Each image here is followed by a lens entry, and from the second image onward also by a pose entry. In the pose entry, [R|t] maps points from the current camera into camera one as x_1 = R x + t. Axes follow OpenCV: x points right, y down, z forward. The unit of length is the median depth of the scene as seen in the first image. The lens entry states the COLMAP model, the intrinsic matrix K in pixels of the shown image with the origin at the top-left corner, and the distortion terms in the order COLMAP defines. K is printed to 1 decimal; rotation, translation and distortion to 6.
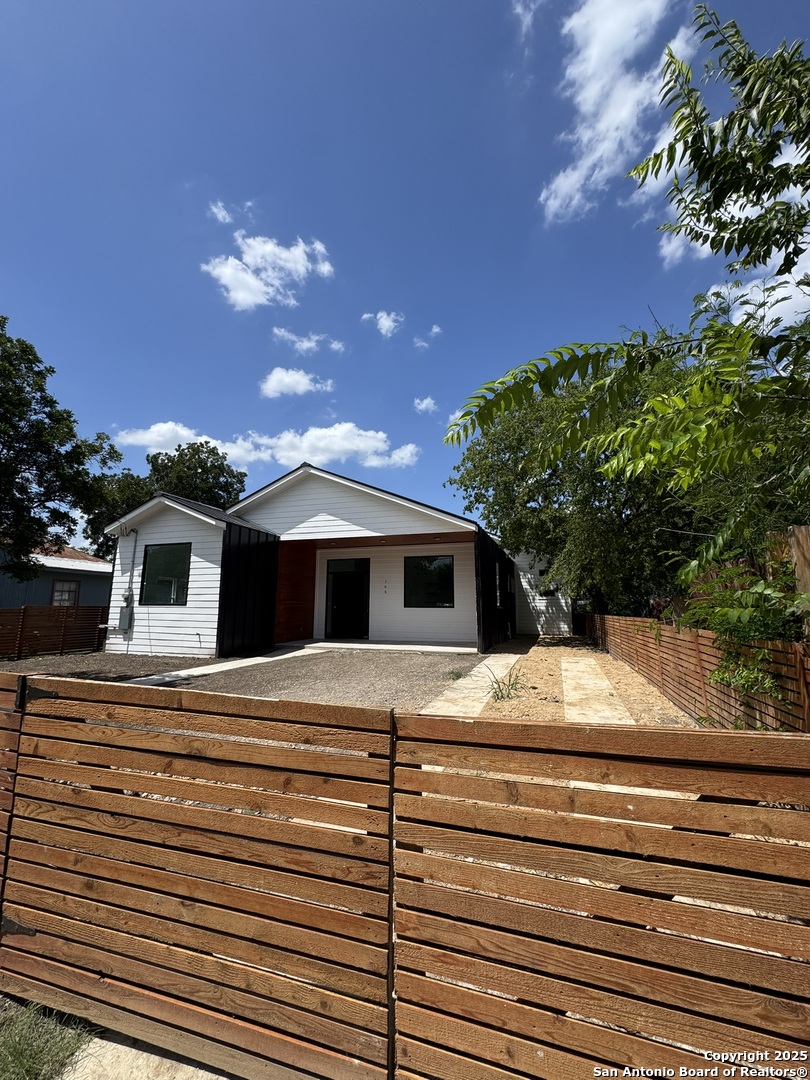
lens RADIAL K [[433.5, 0, 403.3], [0, 433.5, 536.2], [0, 0, 1]] dist [-0.016473, -0.000279]
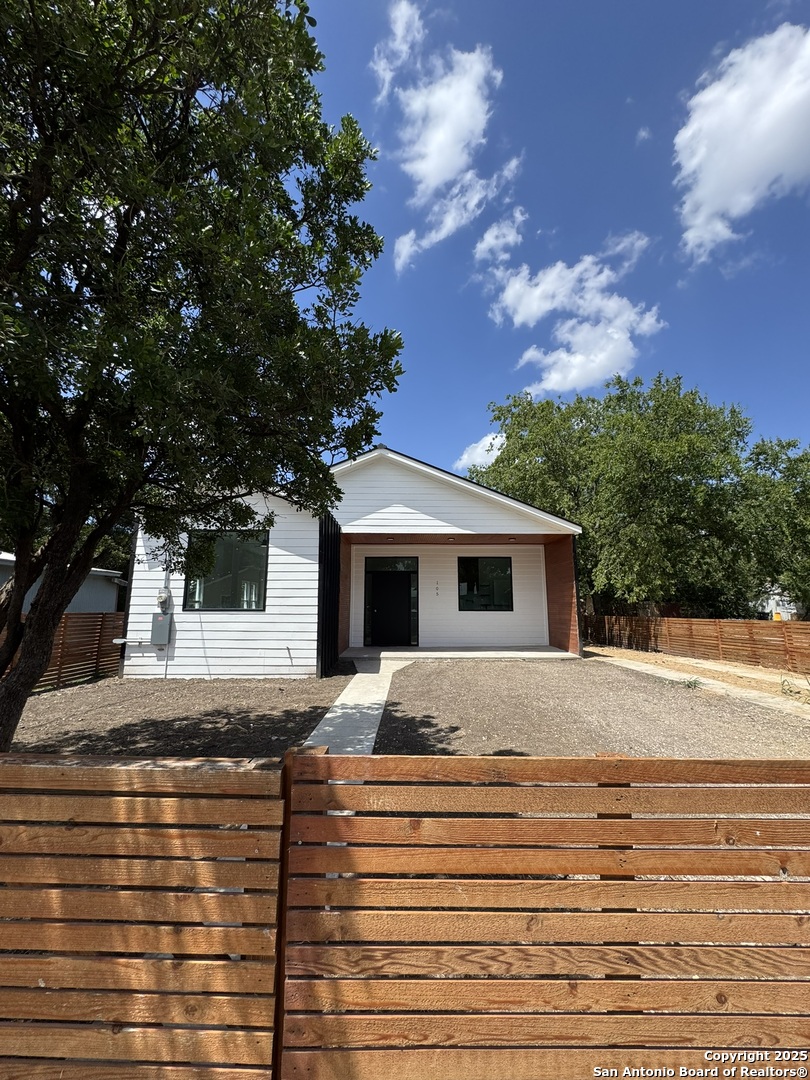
lens RADIAL K [[433.5, 0, 405.0], [0, 433.5, 544.7], [0, 0, 1]] dist [-0.016473, -0.000279]
pose [[0.946351, 0.042959, 0.320272, -0.494272], [-0.048689, 0.998765, 0.009898, 0.021286], [-0.319451, -0.024961, 0.947274, 0.185673]]
